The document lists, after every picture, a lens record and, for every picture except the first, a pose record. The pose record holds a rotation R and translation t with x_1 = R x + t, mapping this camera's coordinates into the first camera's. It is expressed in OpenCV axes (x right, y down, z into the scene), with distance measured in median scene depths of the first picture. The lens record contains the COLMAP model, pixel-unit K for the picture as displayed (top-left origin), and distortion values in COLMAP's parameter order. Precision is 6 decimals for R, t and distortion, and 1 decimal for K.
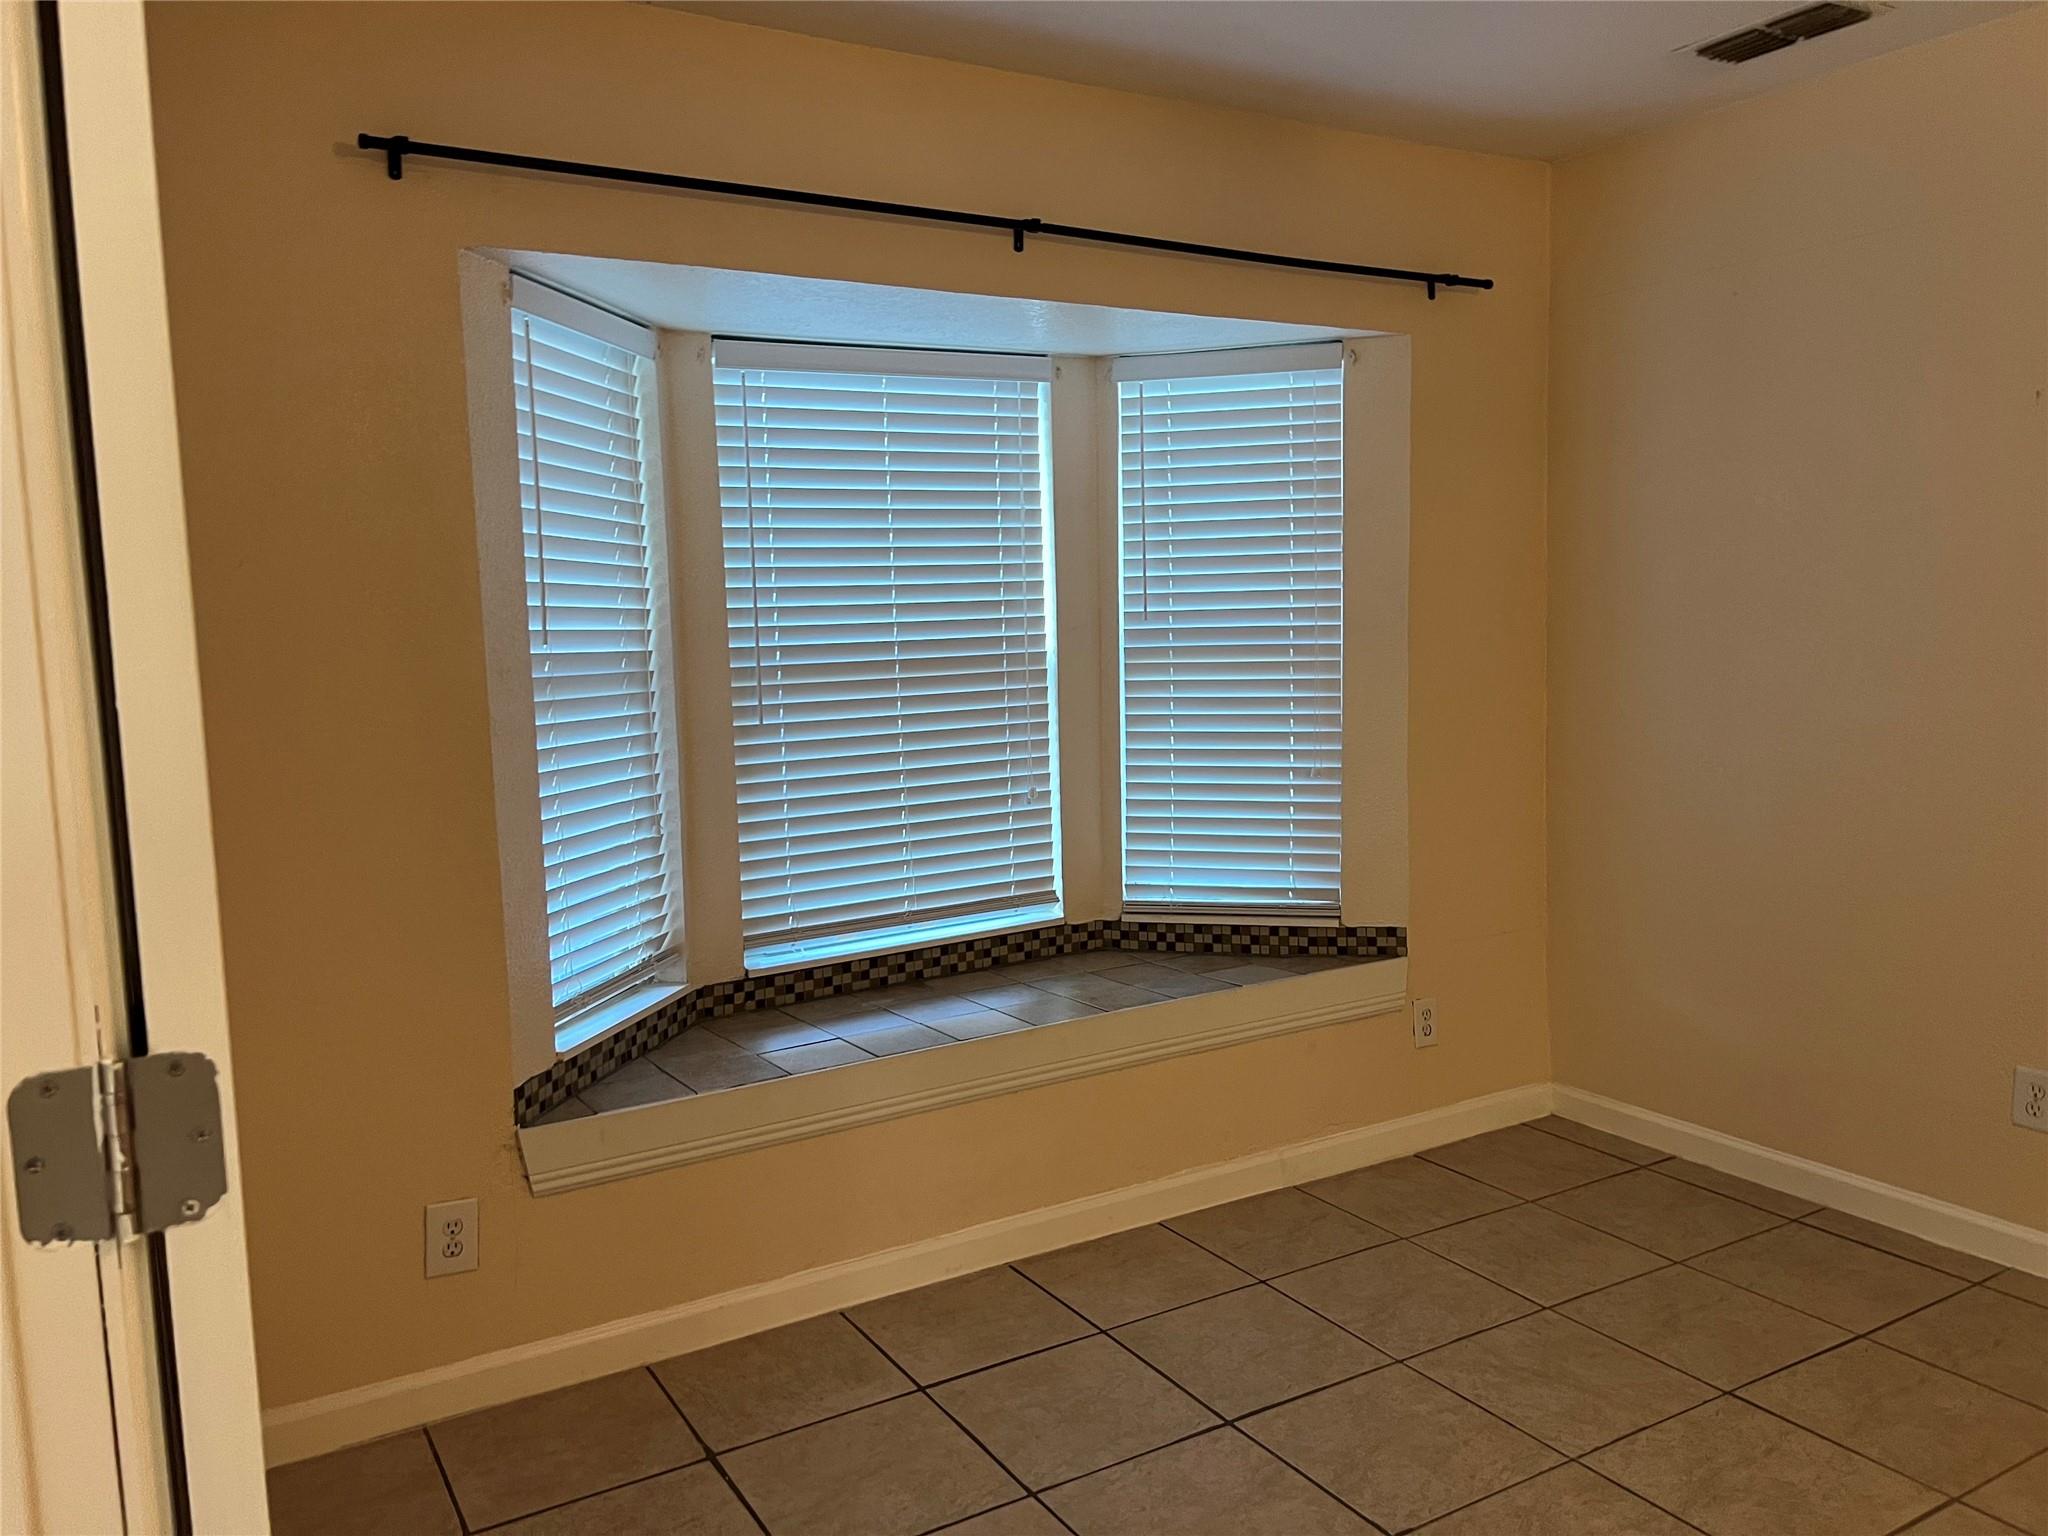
lens RADIAL K [[1549.9, 0, 1012.5], [0, 1549.9, 750.0], [0, 0, 1]] dist [0.047583, -0.050946]
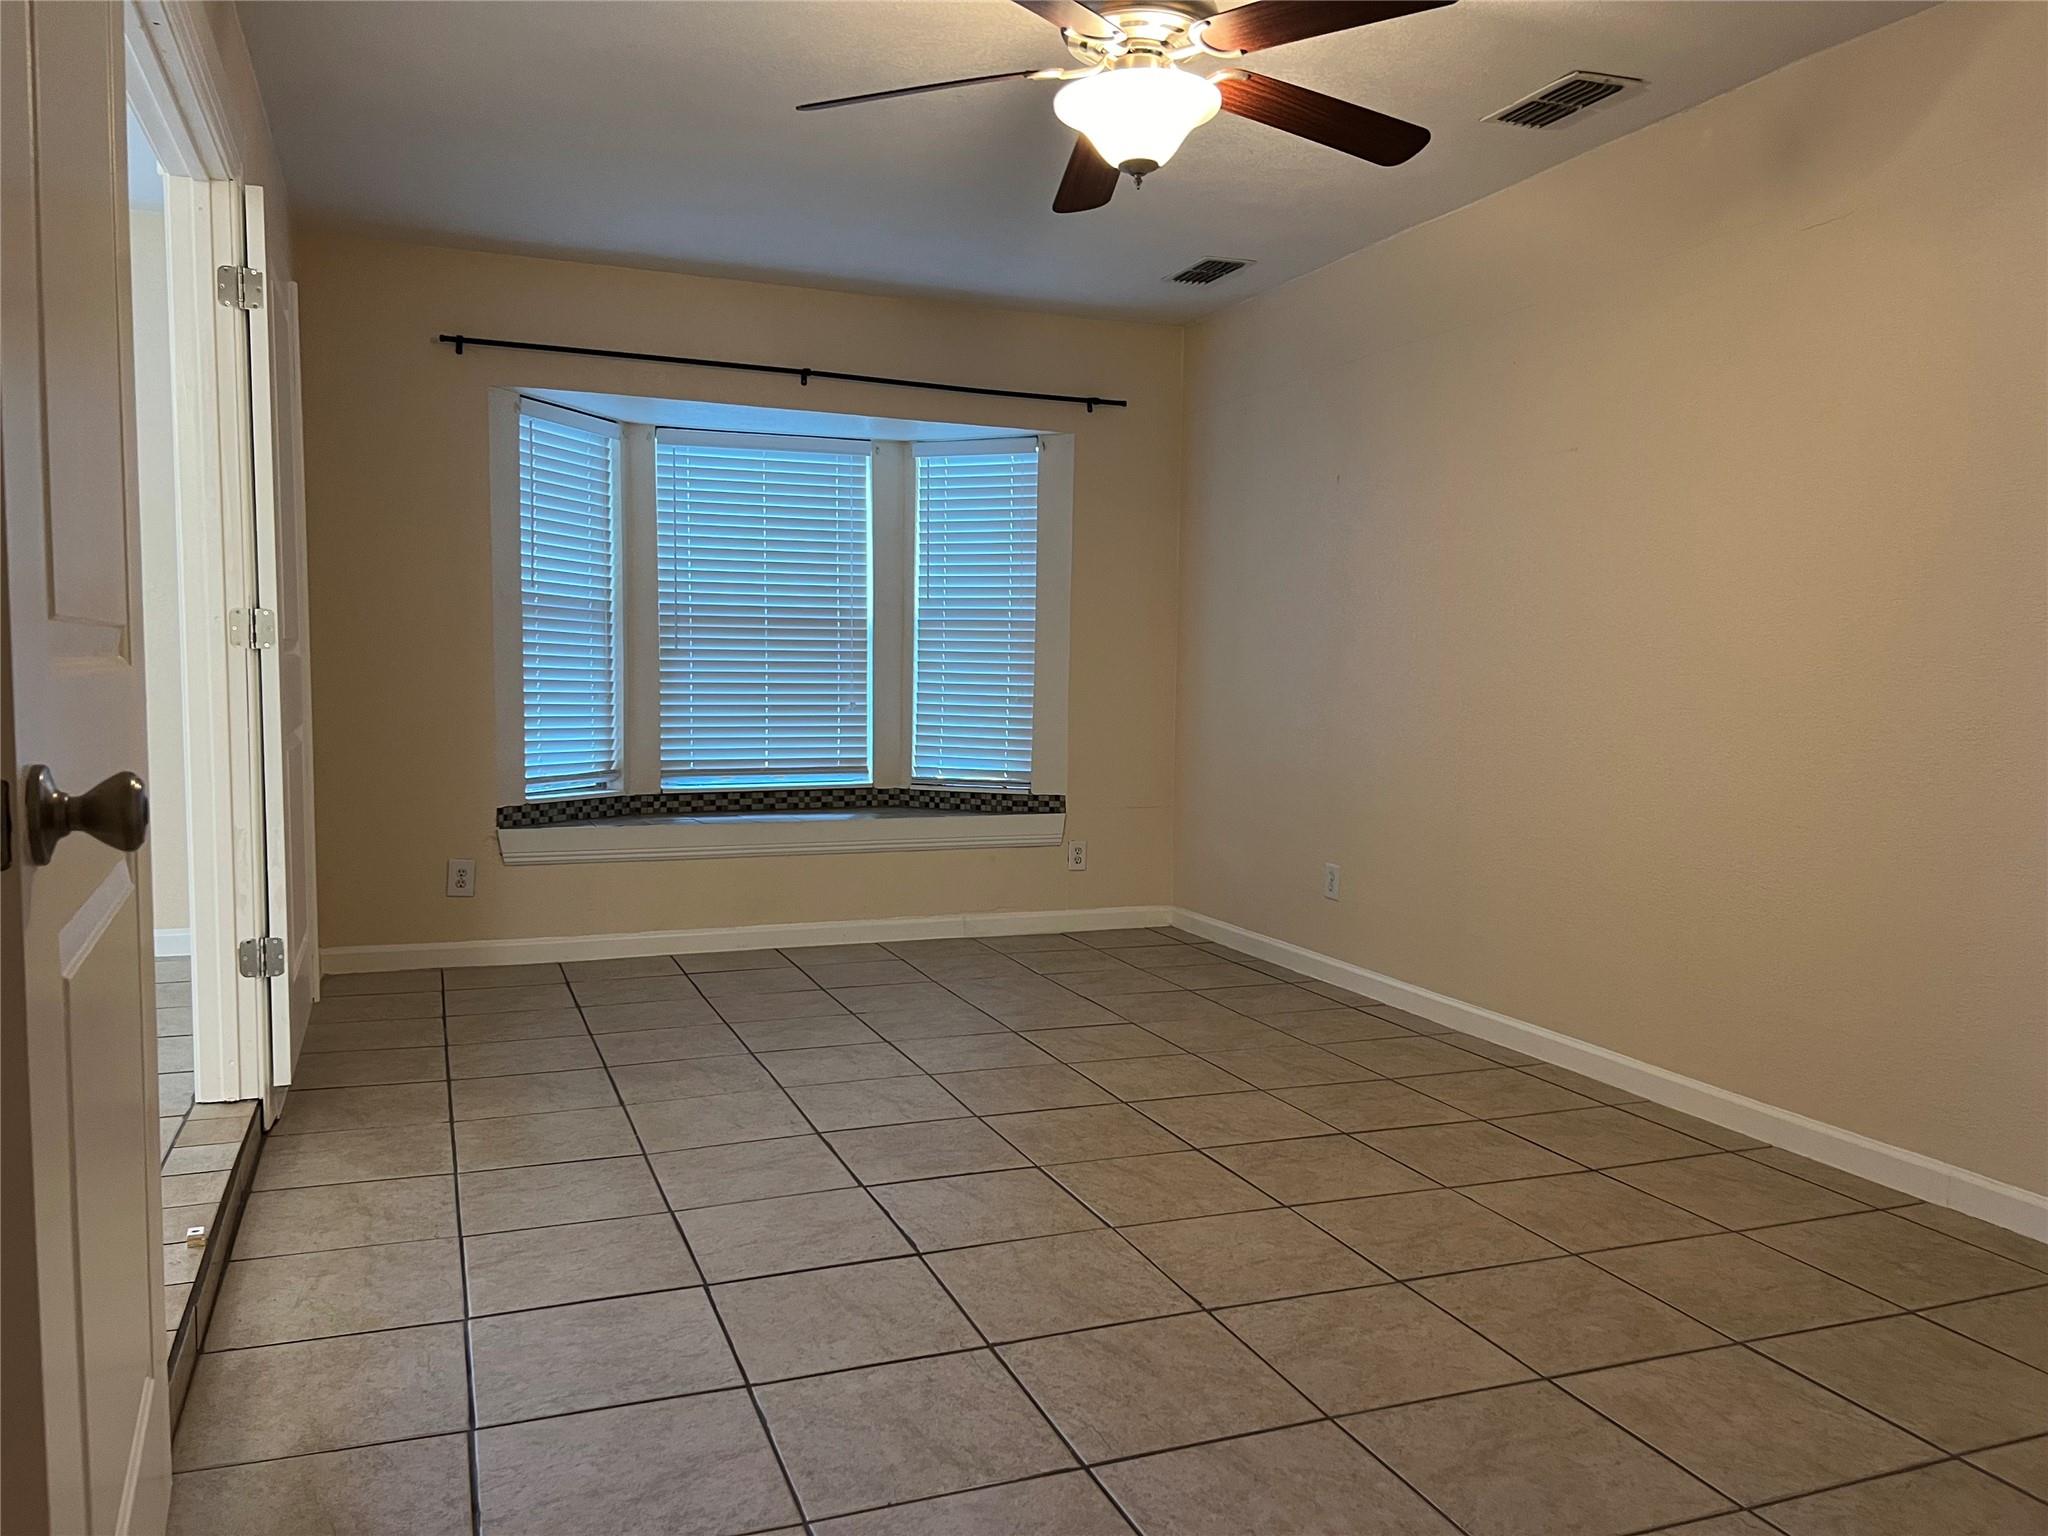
lens RADIAL K [[1549.9, 0, 1035.5], [0, 1549.9, 783.1], [0, 0, 1]] dist [0.047583, -0.050946]
pose [[0.987873, 0.053079, -0.145911, 0.467846], [-0.055144, 0.998427, -0.010143, 0.121899], [0.145143, 0.018067, 0.989246, -0.624797]]
